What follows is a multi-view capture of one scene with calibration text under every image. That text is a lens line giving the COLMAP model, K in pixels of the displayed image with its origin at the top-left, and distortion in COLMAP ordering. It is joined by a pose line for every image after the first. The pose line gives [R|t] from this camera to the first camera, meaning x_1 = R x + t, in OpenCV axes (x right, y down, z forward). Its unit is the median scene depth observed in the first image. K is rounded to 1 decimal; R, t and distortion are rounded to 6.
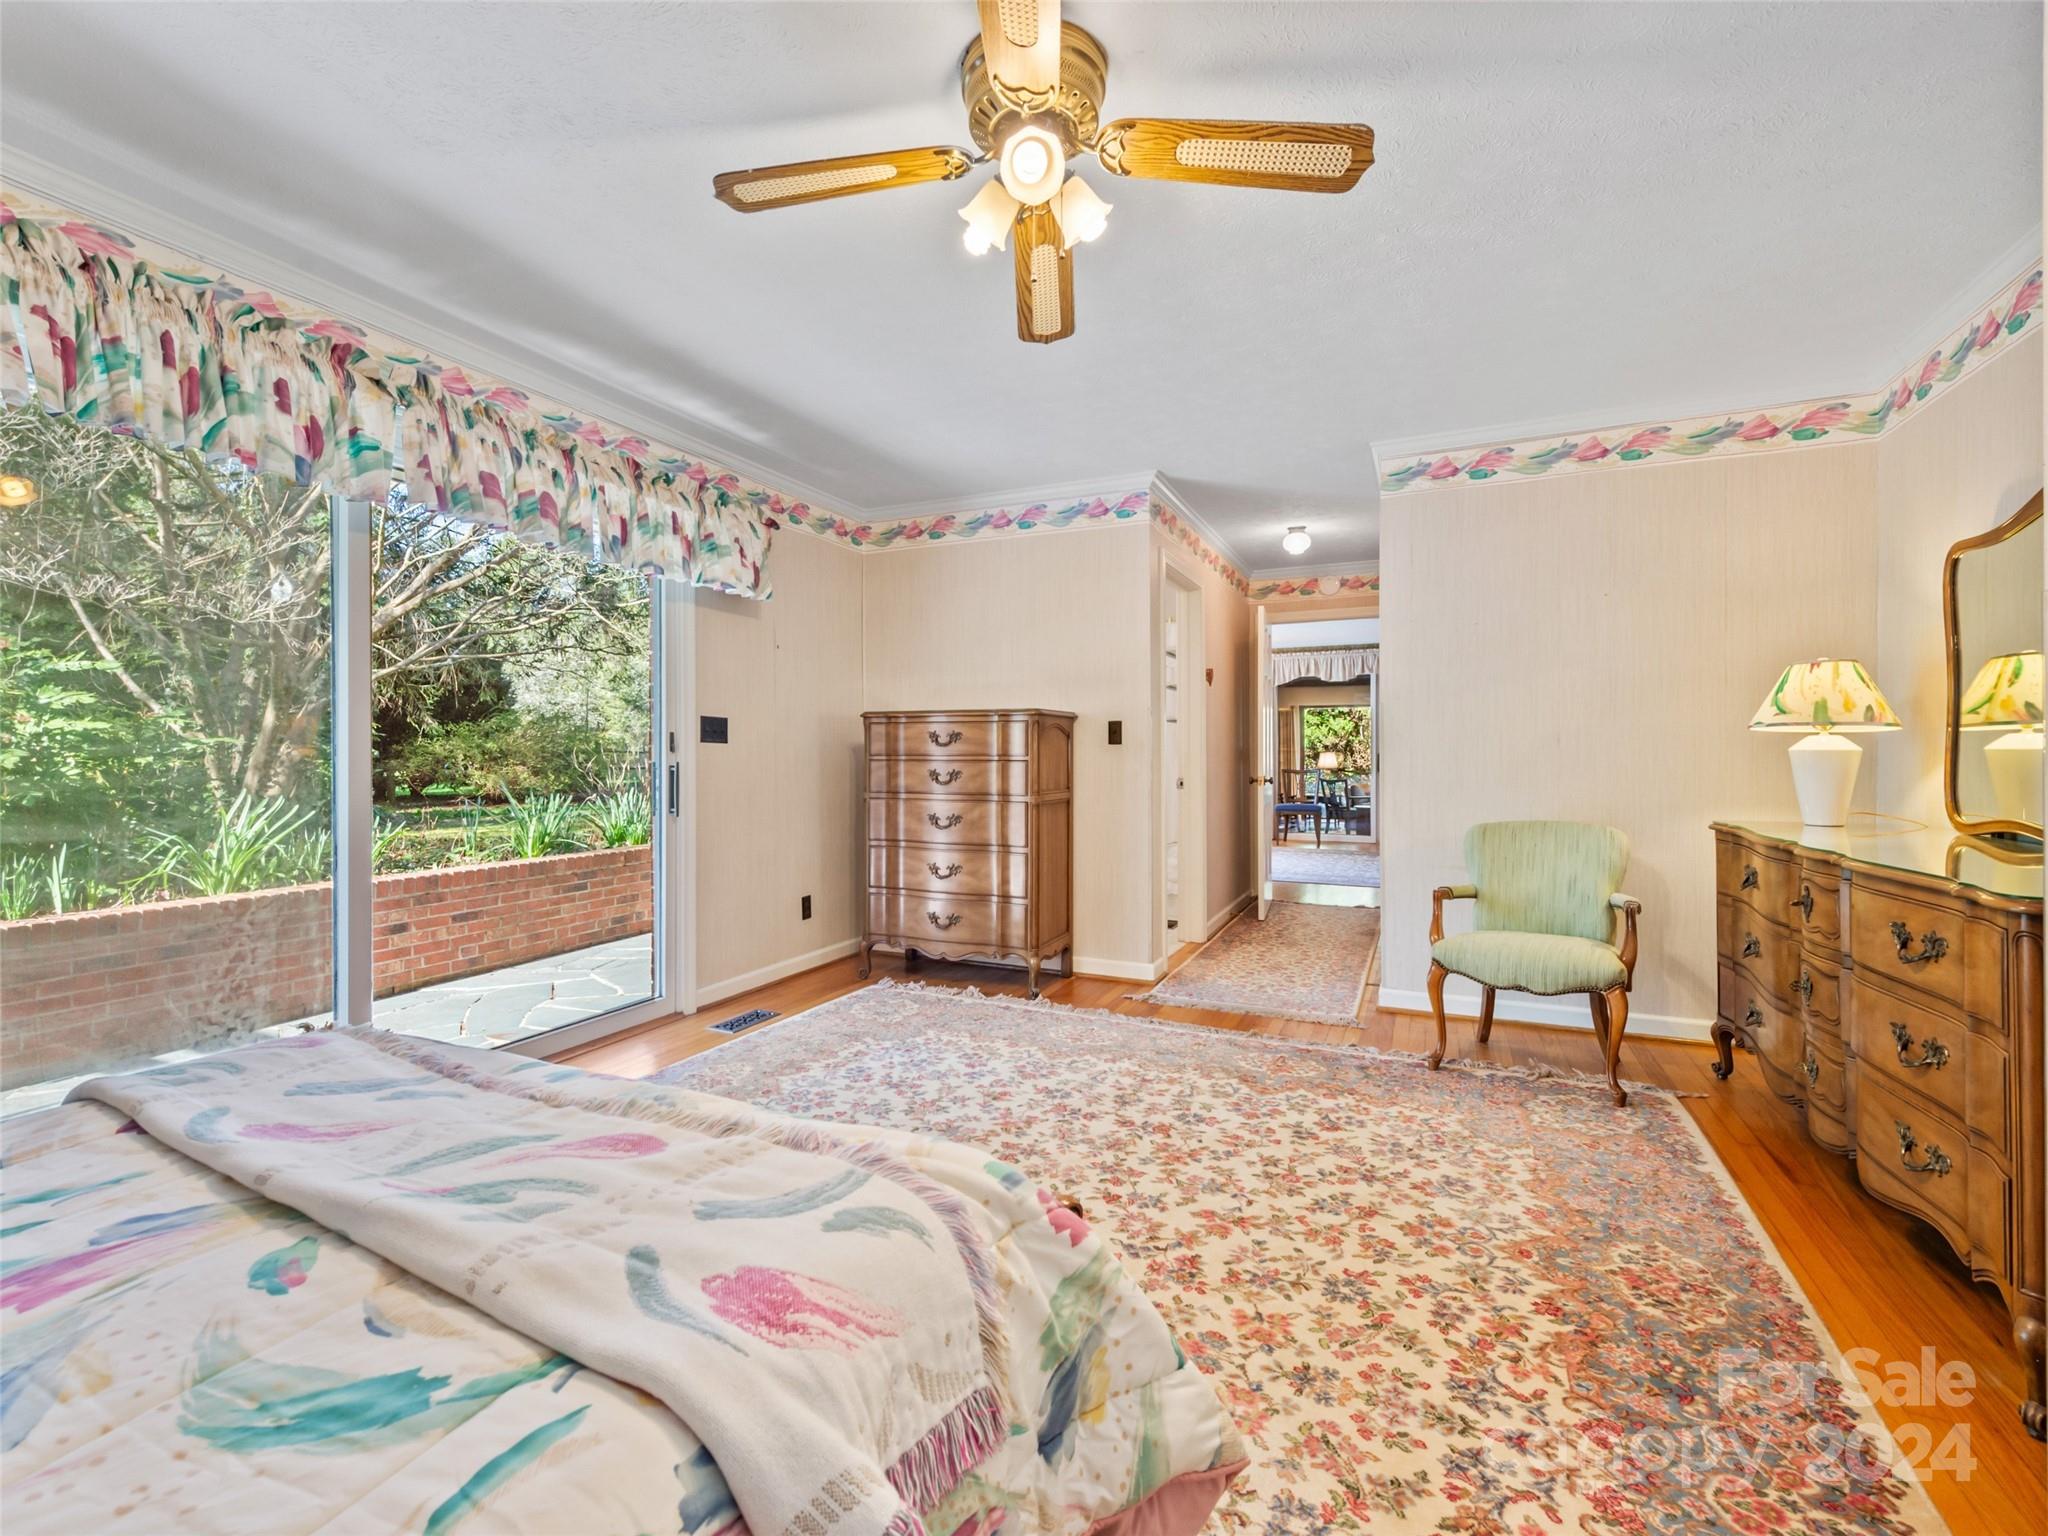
lens RADIAL K [[897.3, 0, 1029.6], [0, 897.3, 757.5], [0, 0, 1]] dist [0.013836, -0.003358]
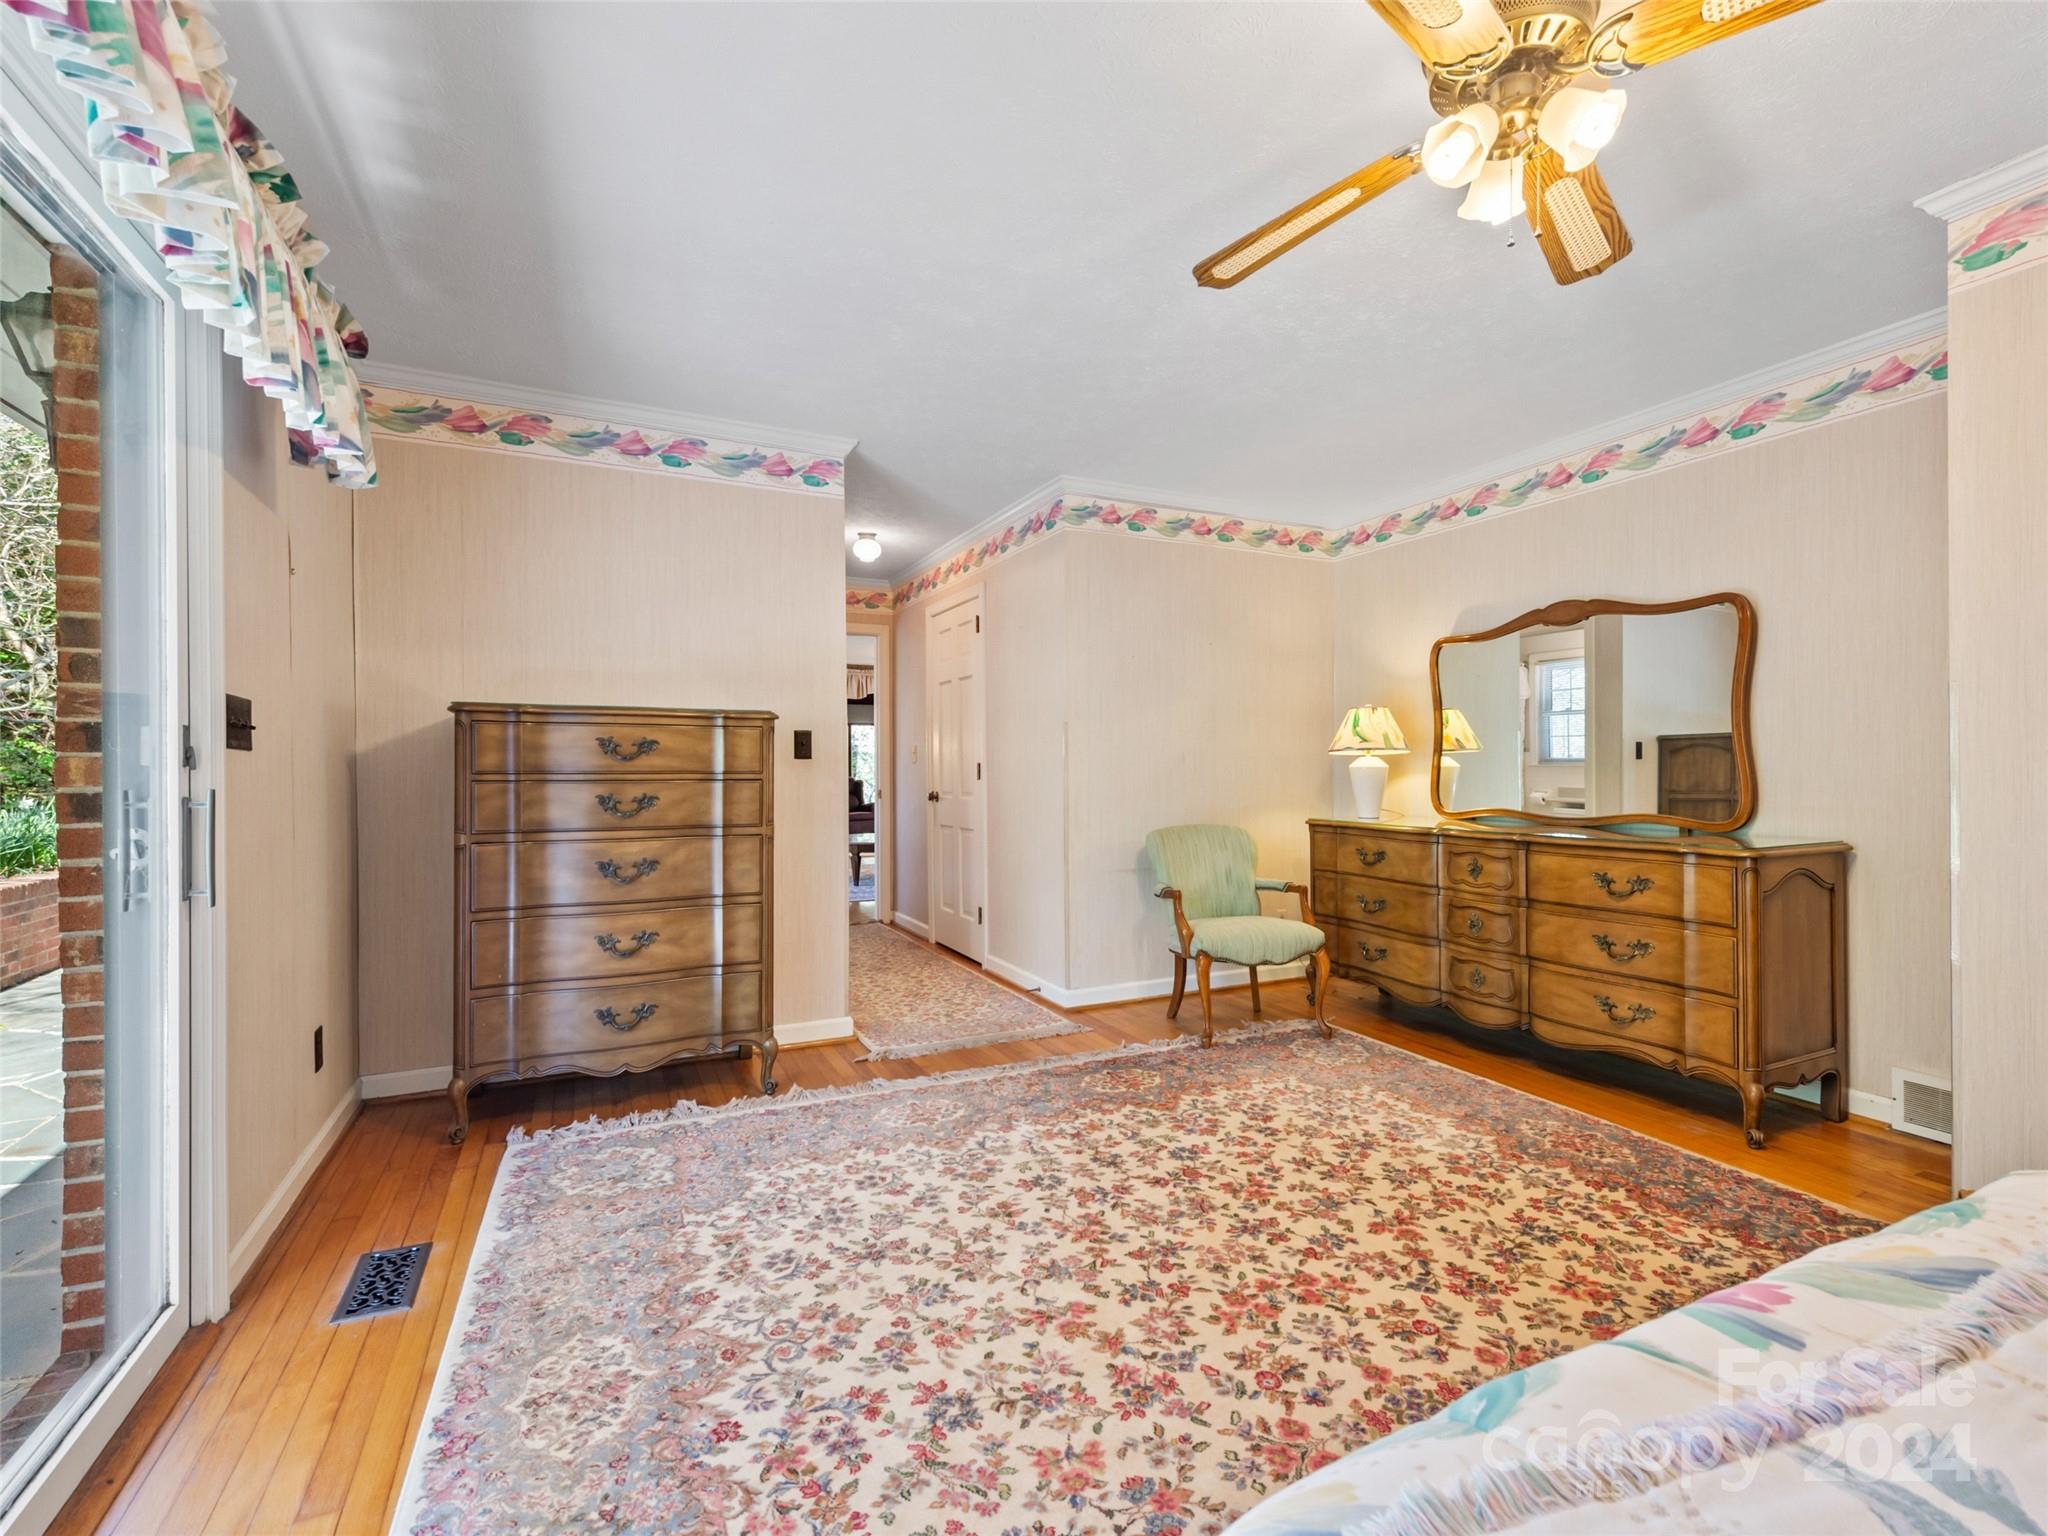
lens RADIAL K [[897.3, 0, 1031.3], [0, 897.3, 772.8], [0, 0, 1]] dist [0.013836, -0.003358]
pose [[0.648375, -0.004116, 0.761310, -0.686065], [0.004704, 0.999988, 0.001400, -0.003674], [-0.761306, 0.002674, 0.648387, 0.535149]]
